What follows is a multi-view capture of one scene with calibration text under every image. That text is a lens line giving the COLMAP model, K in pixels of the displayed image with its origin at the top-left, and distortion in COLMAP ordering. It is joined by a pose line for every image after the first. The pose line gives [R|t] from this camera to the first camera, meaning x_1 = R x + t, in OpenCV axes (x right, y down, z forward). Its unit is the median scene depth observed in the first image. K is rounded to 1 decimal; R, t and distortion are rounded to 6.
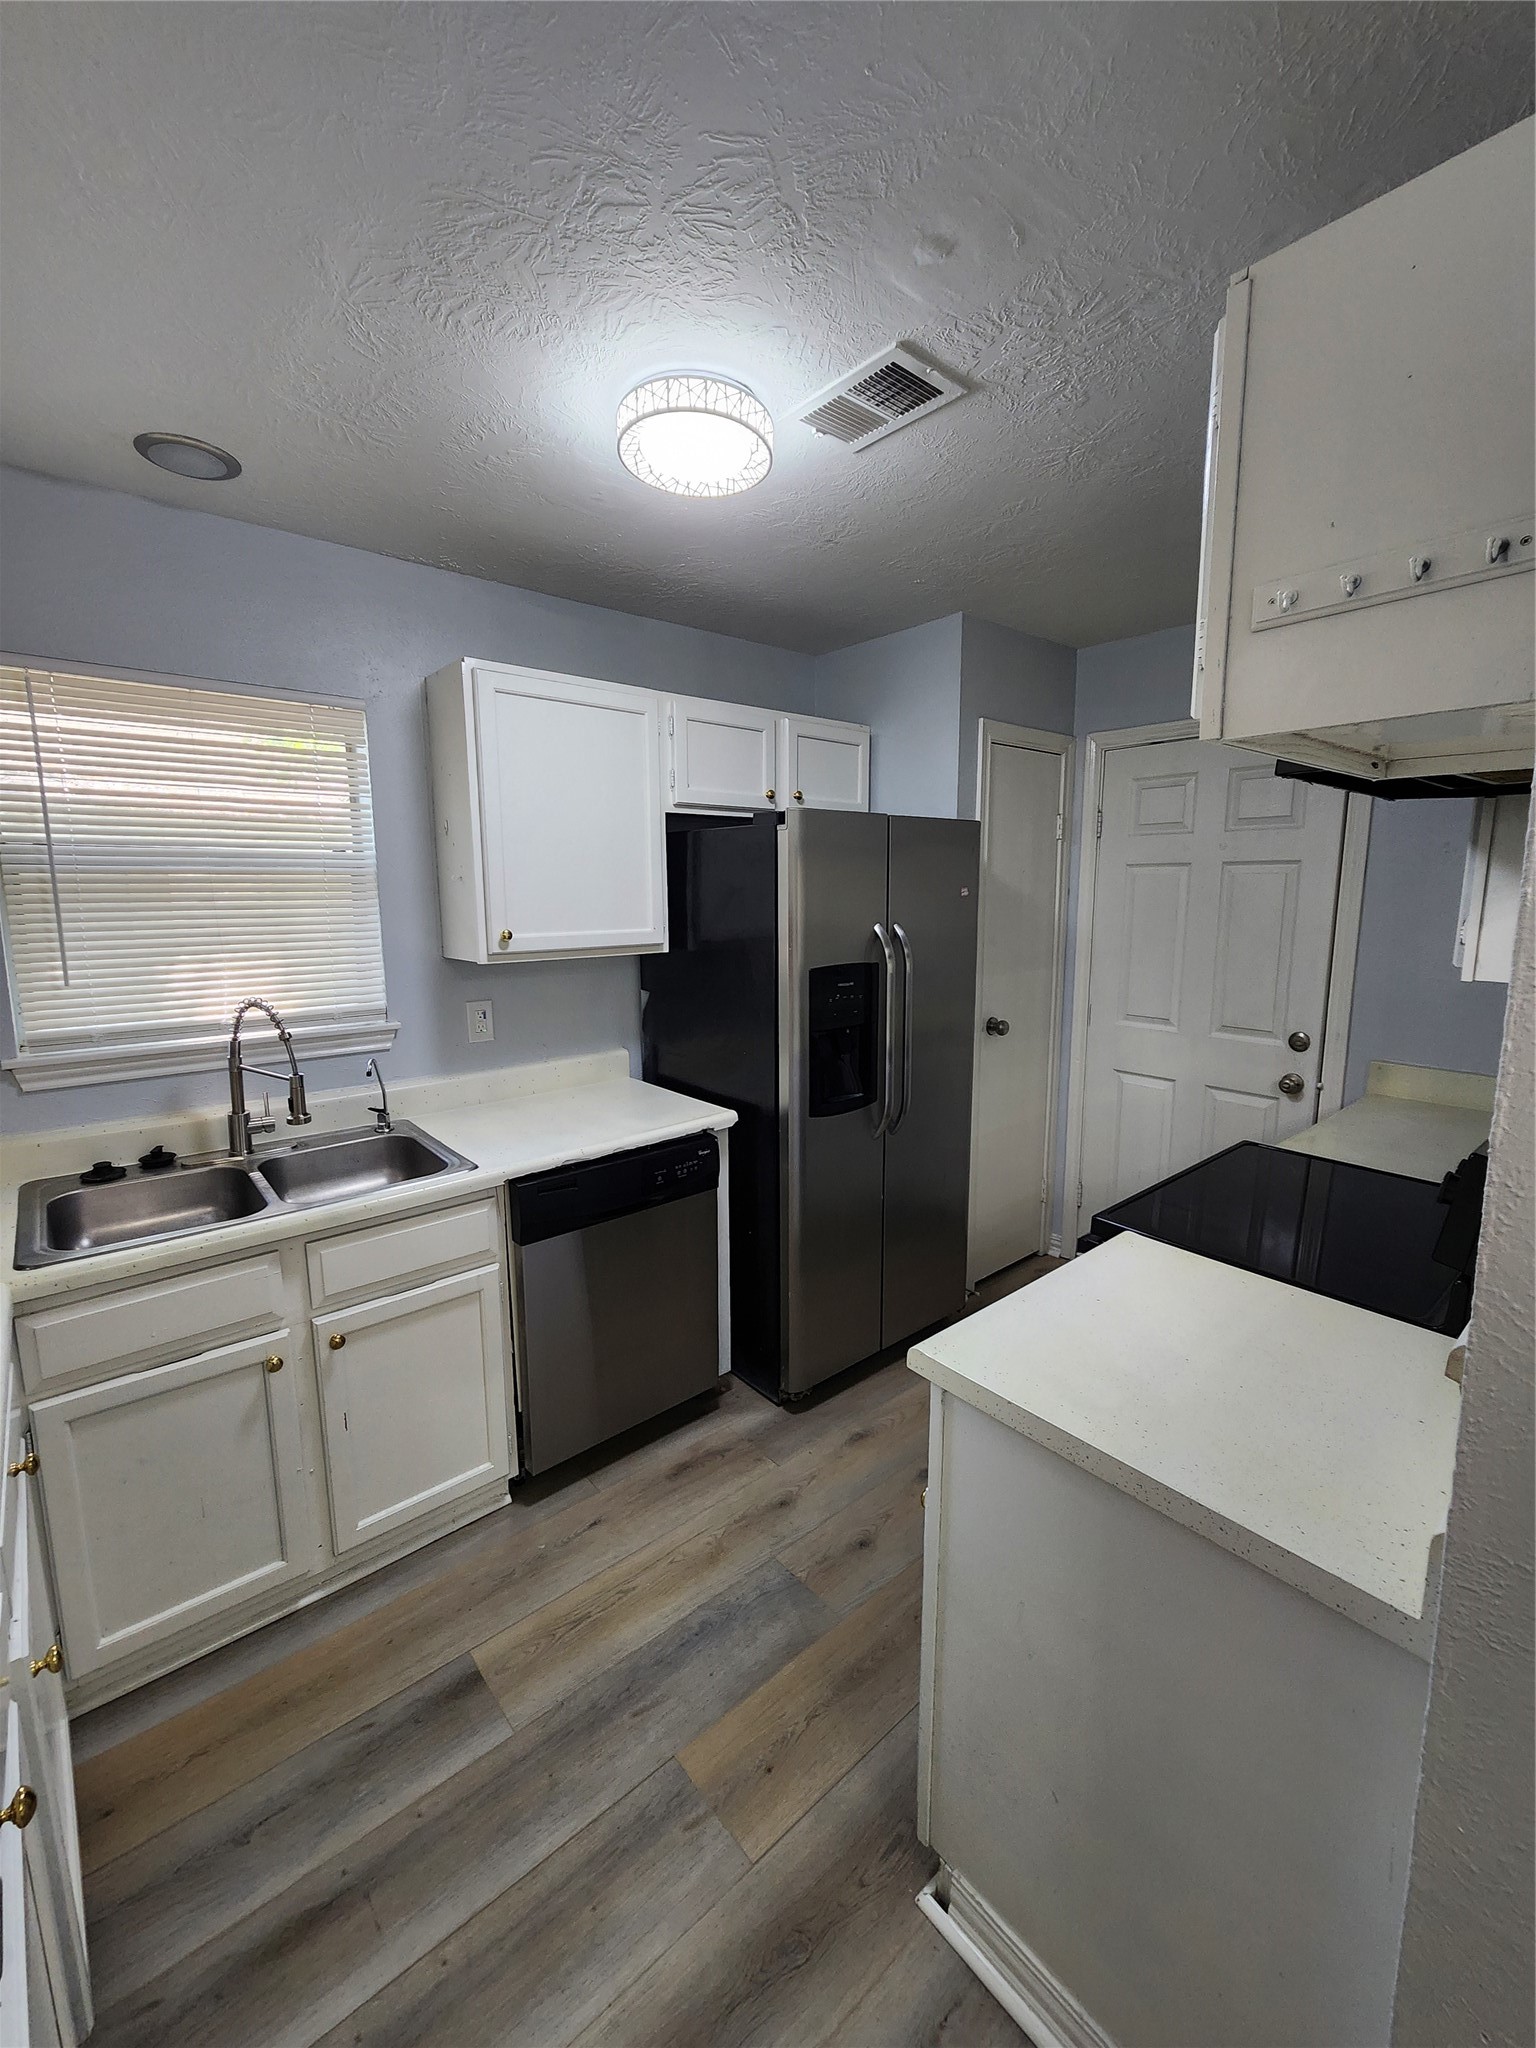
lens RADIAL K [[835.9, 0, 770.2], [0, 835.9, 1012.8], [0, 0, 1]] dist [-0.001410, -0.000599]
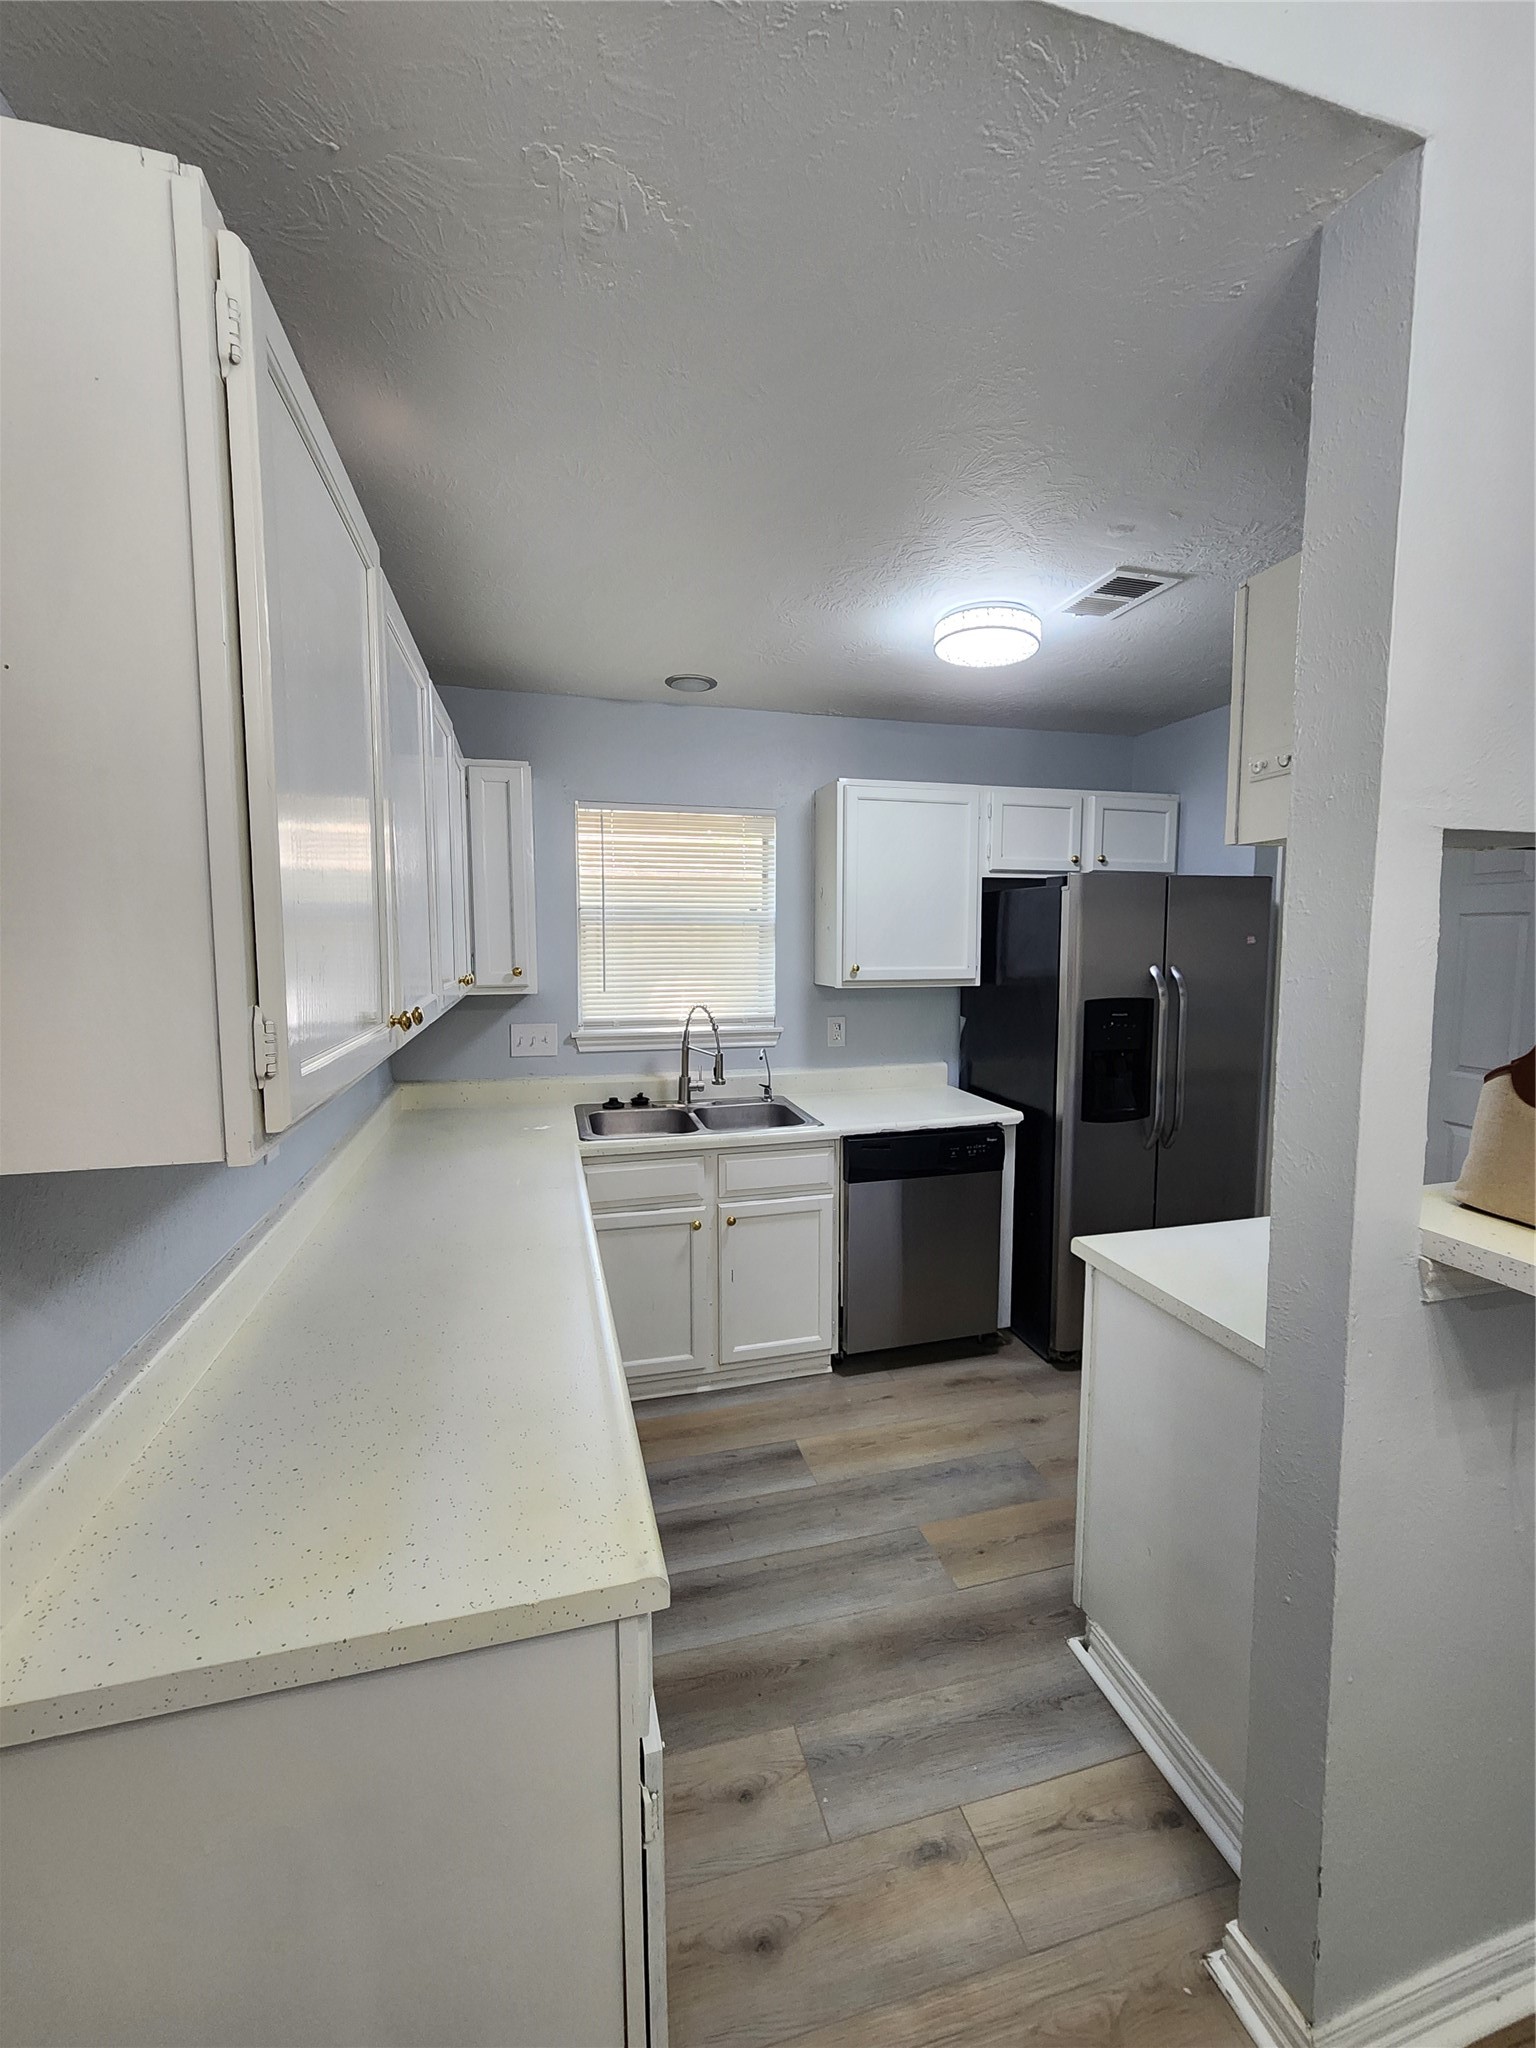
lens RADIAL K [[835.9, 0, 770.2], [0, 835.9, 1012.8], [0, 0, 1]] dist [-0.001410, -0.000599]
pose [[0.902452, 0.042759, -0.428664, 0.173604], [-0.067908, 0.996741, -0.043541, 0.057344], [0.425405, 0.068403, 0.902414, -0.352066]]
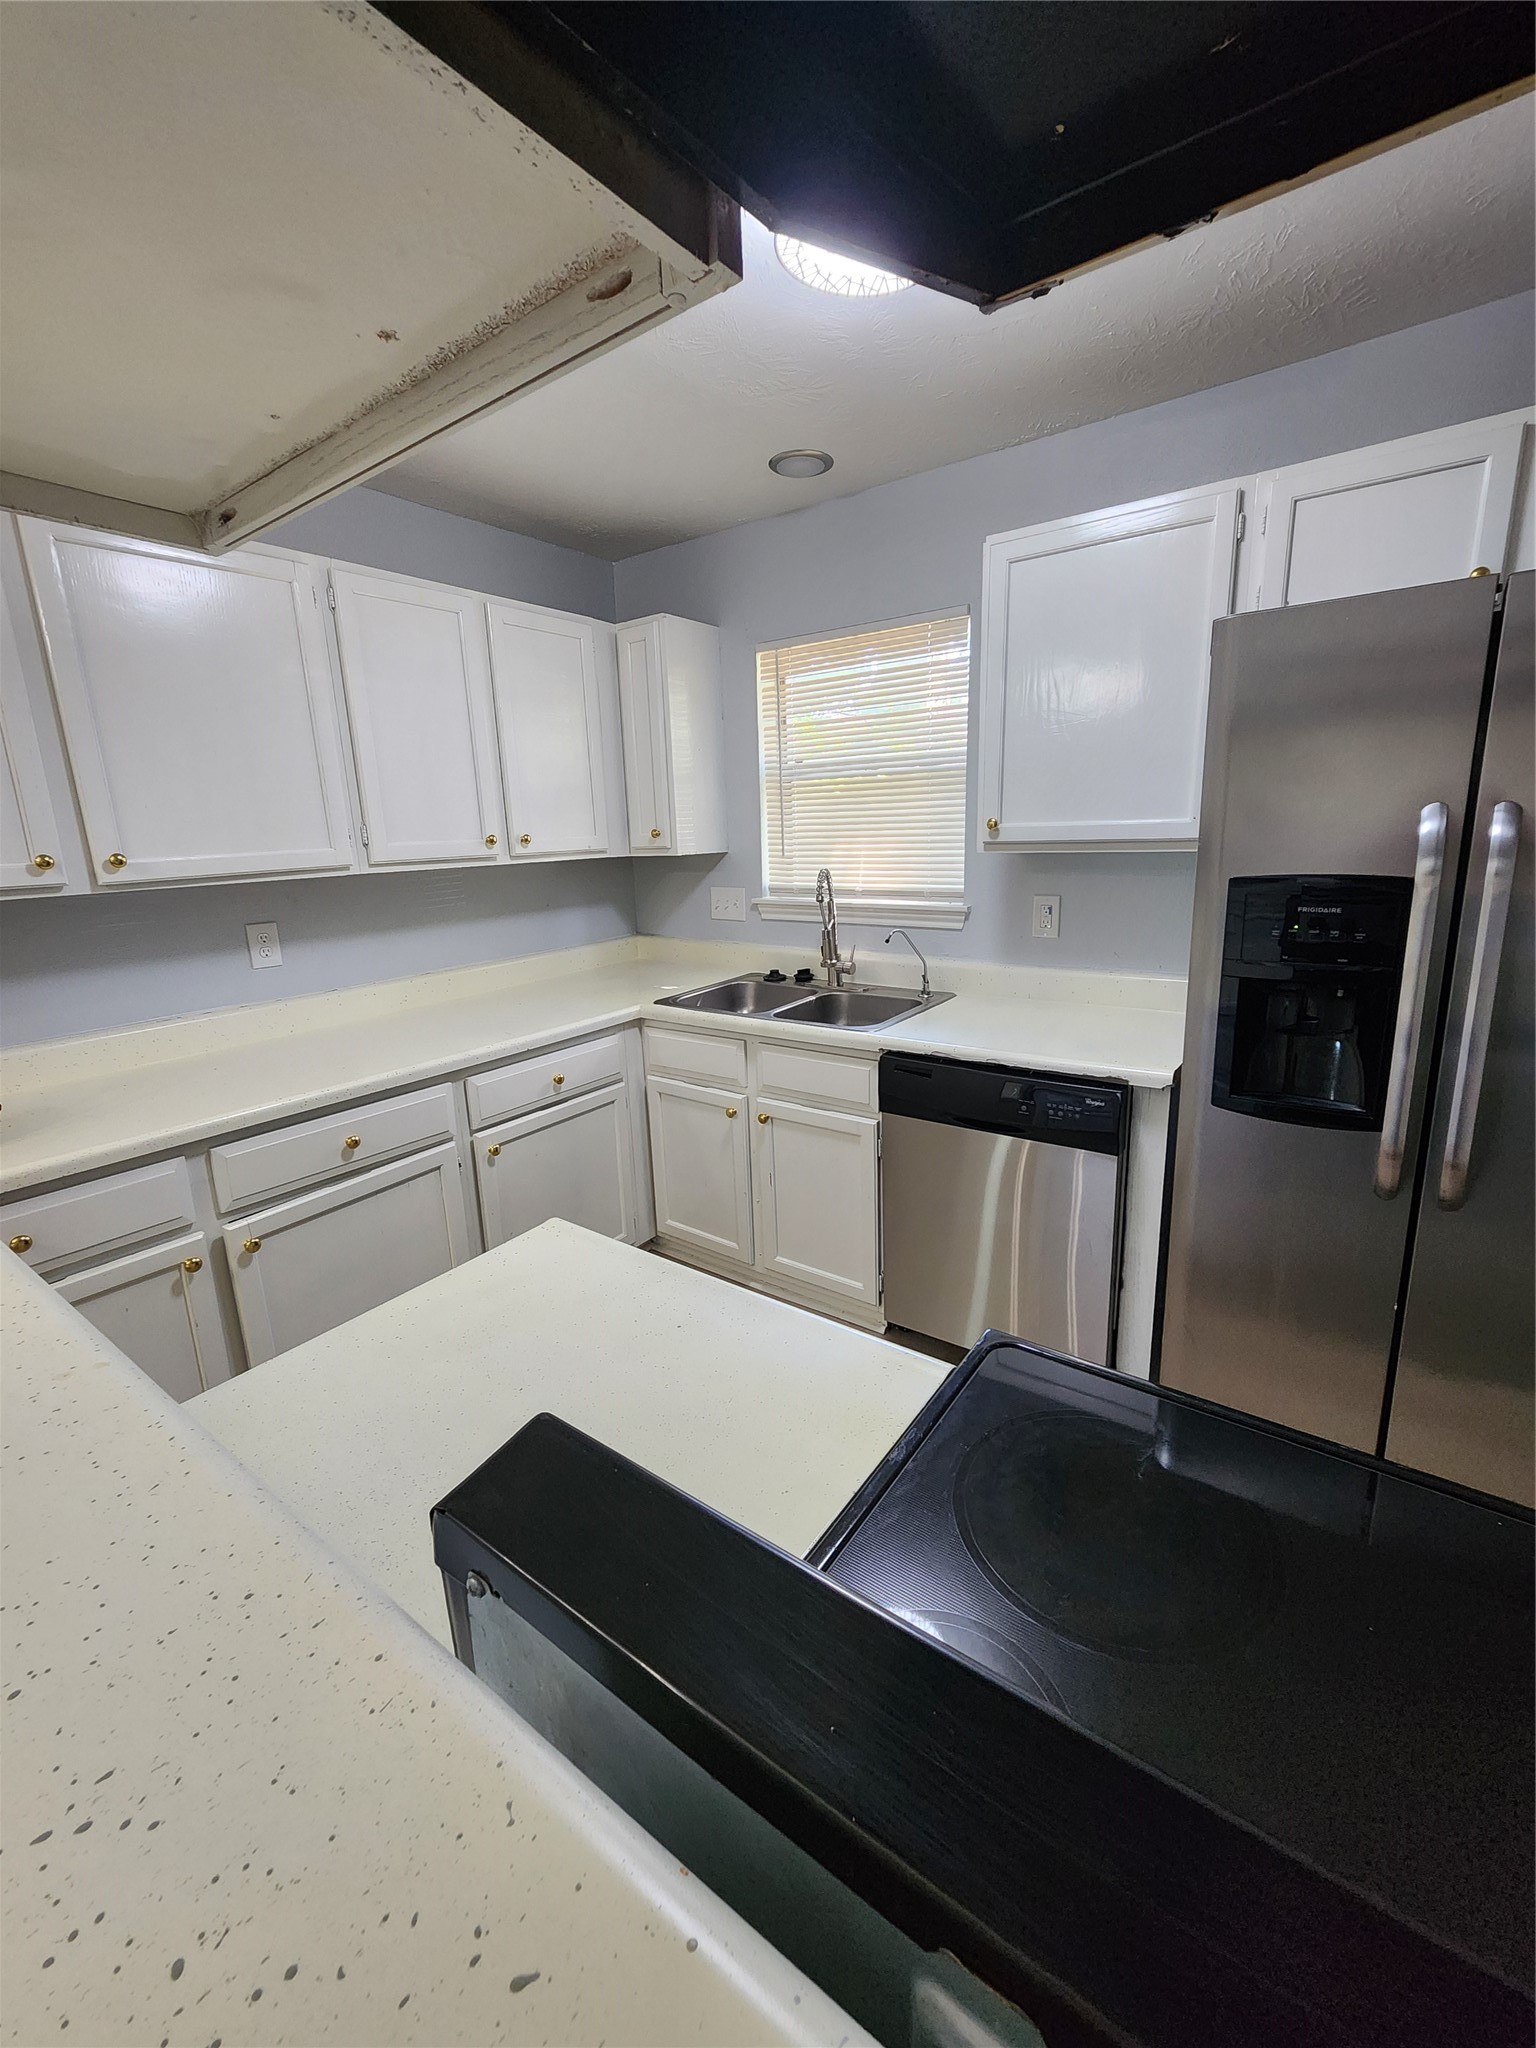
lens RADIAL K [[835.9, 0, 770.2], [0, 835.9, 1012.8], [0, 0, 1]] dist [-0.001410, -0.000599]
pose [[0.227871, 0.210917, -0.950573, 0.652562], [-0.112910, 0.975395, 0.189358, -0.034960], [0.967123, 0.064180, 0.246079, 0.561583]]
